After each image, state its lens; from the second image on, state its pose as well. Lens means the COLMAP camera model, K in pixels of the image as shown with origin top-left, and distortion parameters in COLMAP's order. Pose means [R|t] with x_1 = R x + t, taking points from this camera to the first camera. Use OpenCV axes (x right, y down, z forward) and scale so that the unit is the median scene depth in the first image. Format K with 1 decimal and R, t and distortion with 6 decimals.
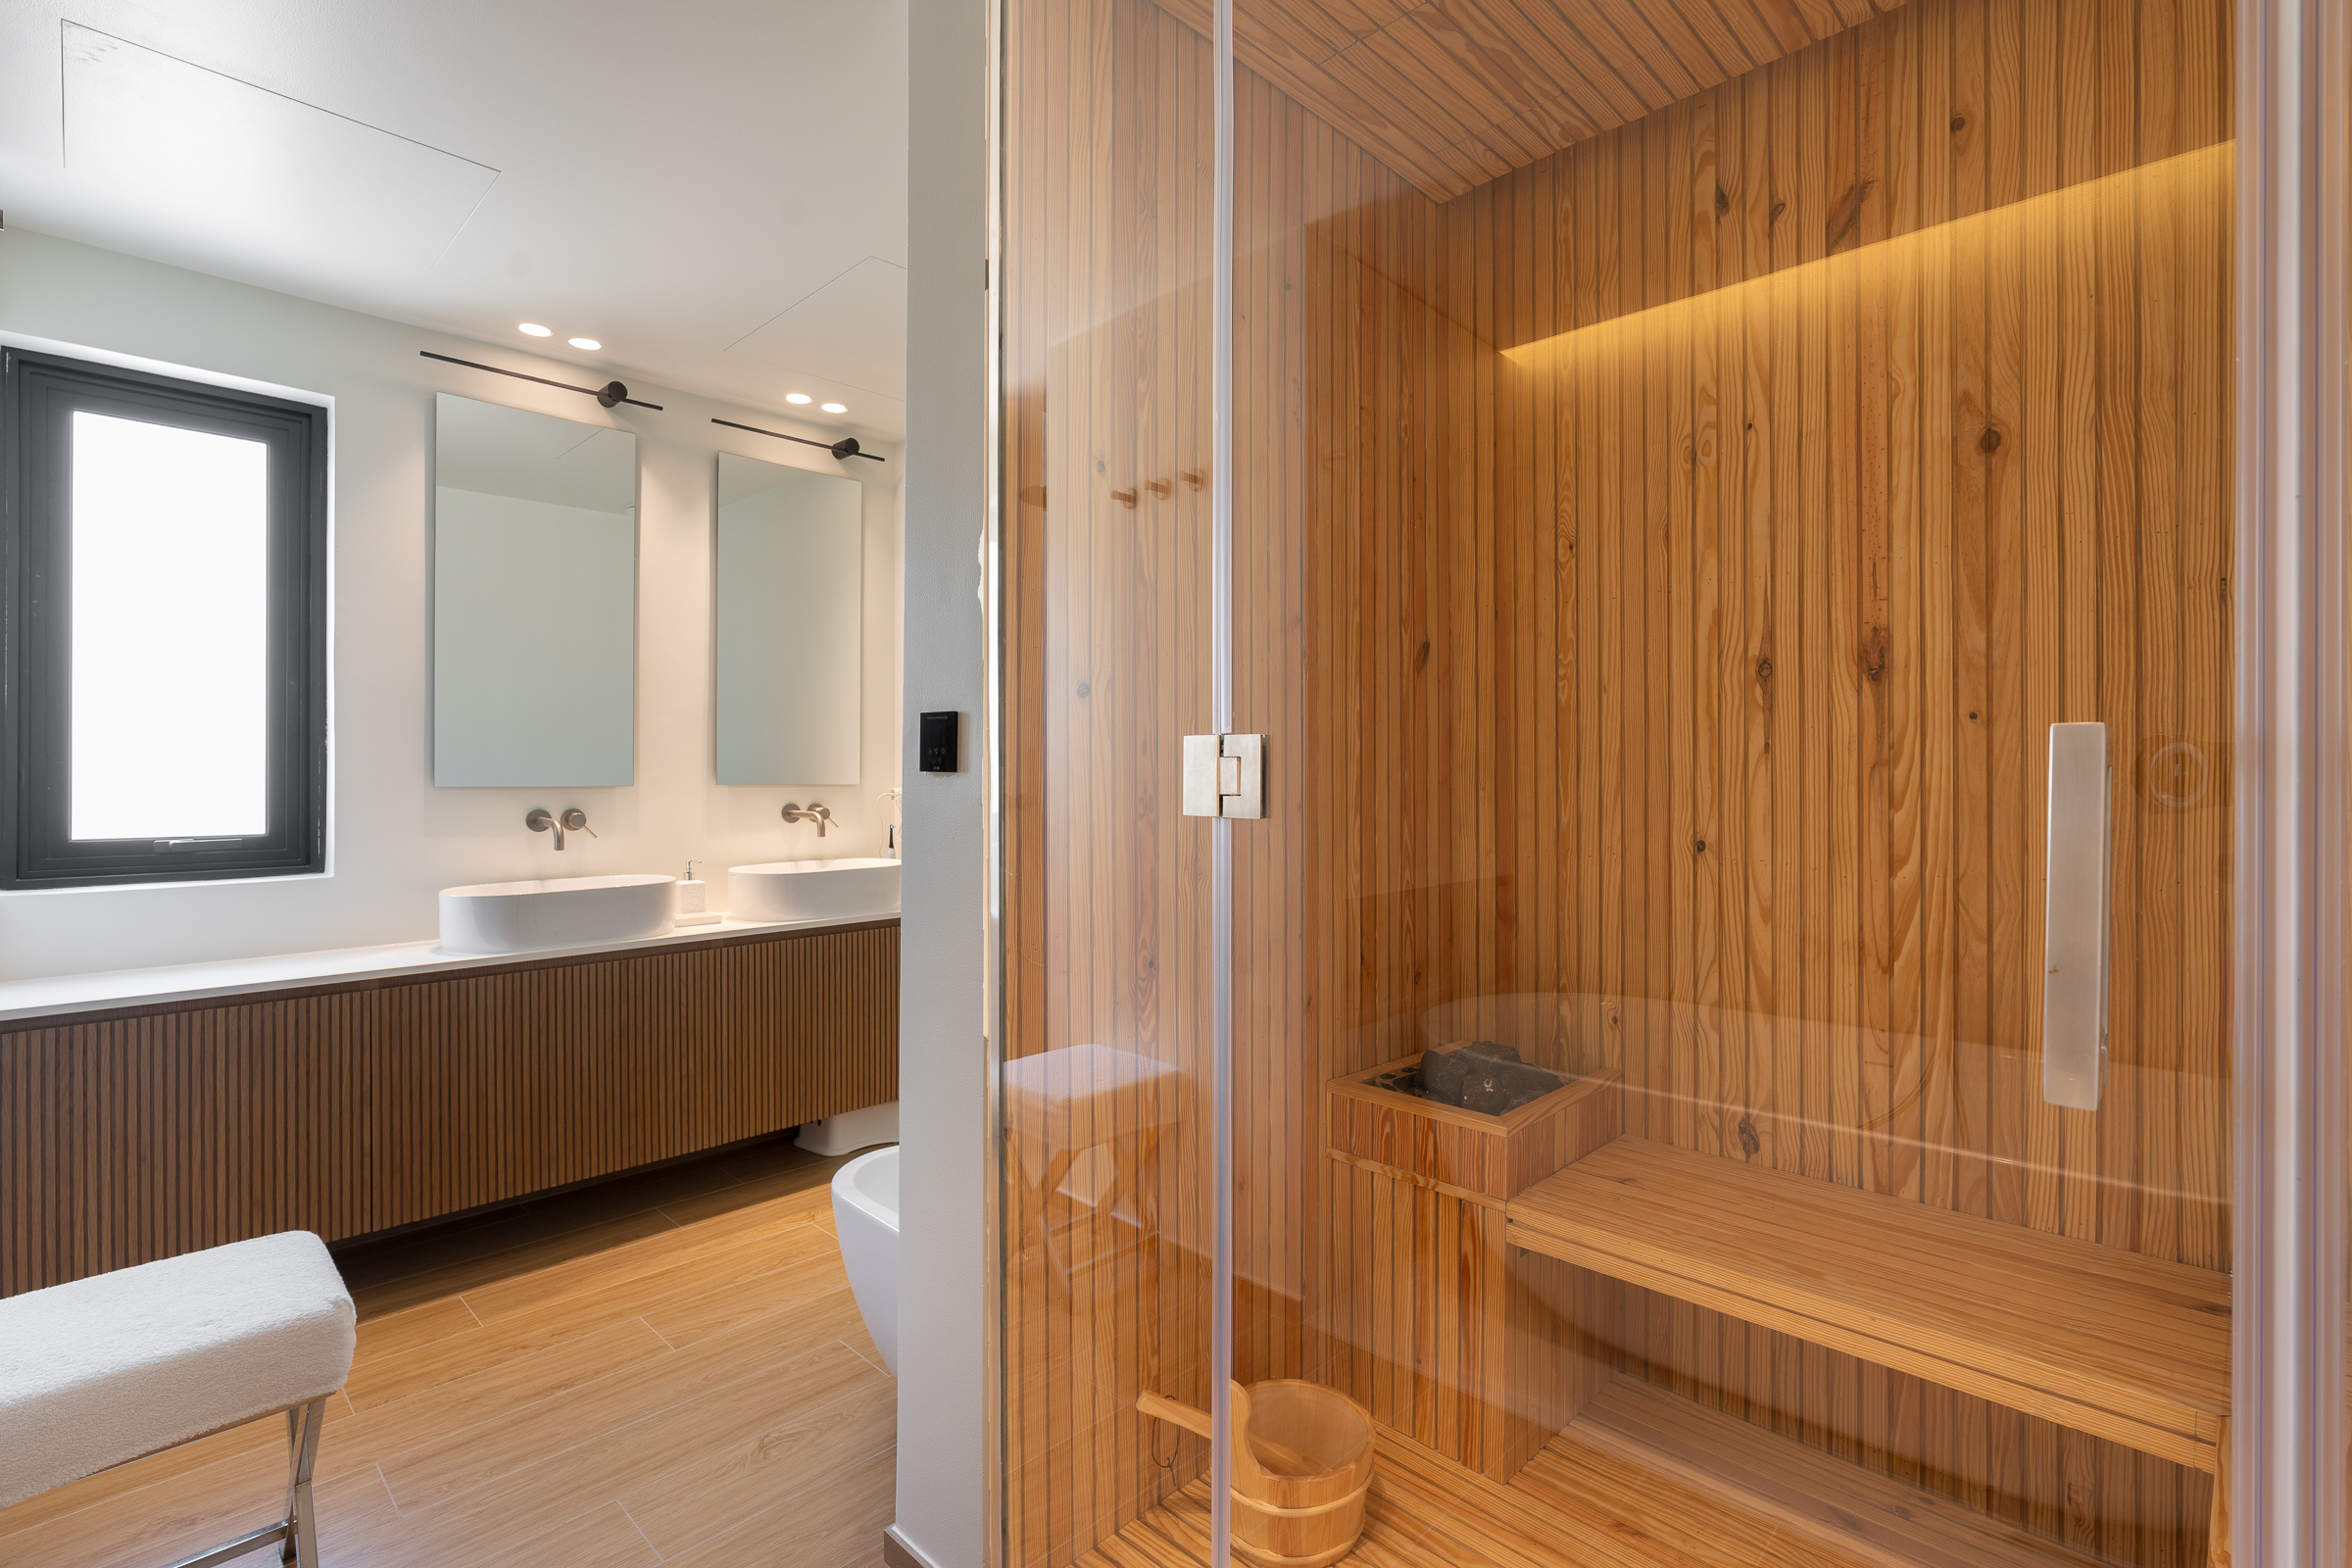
lens RADIAL K [[1074.5, 0, 1188.1], [0, 1074.5, 776.5], [0, 0, 1]] dist [-0.005204, 0.001648]
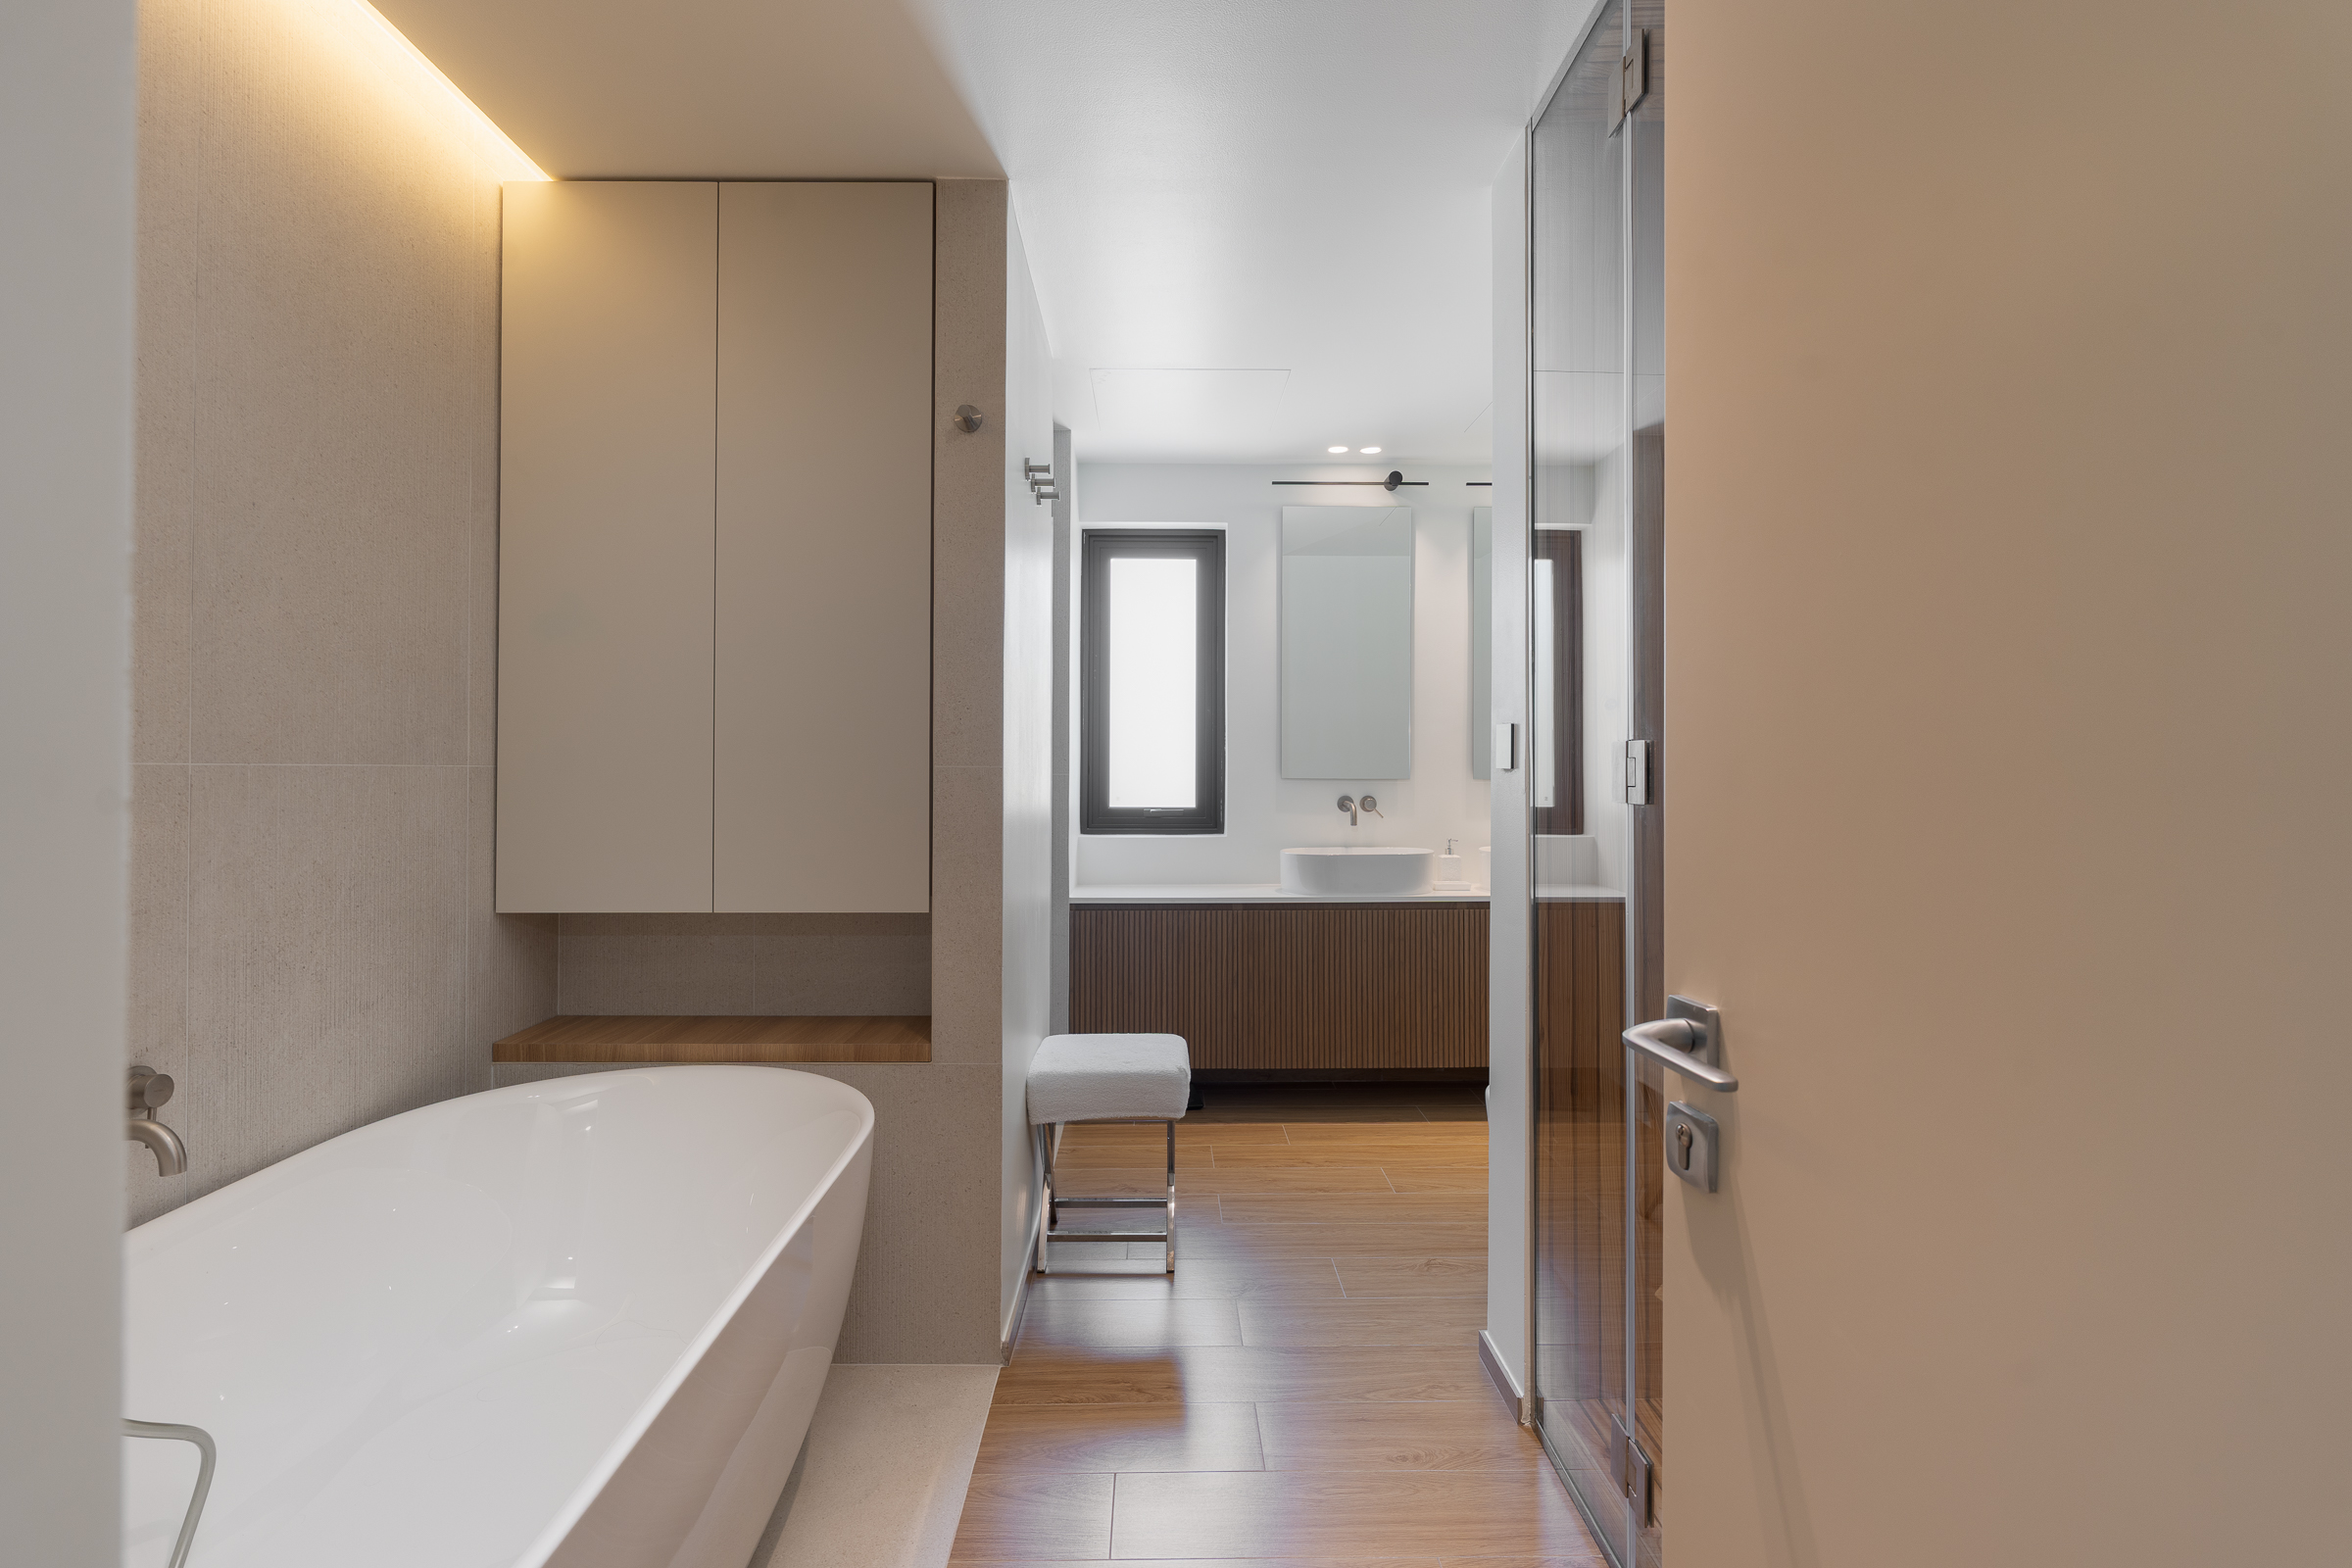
lens RADIAL K [[1074.5, 0, 1171.8], [0, 1074.5, 772.7], [0, 0, 1]] dist [-0.005204, 0.001648]
pose [[0.704190, 0.005604, -0.709989, 0.230238], [-0.005322, 0.999982, 0.002614, -0.000925], [0.709991, 0.001938, 0.704208, -0.131340]]
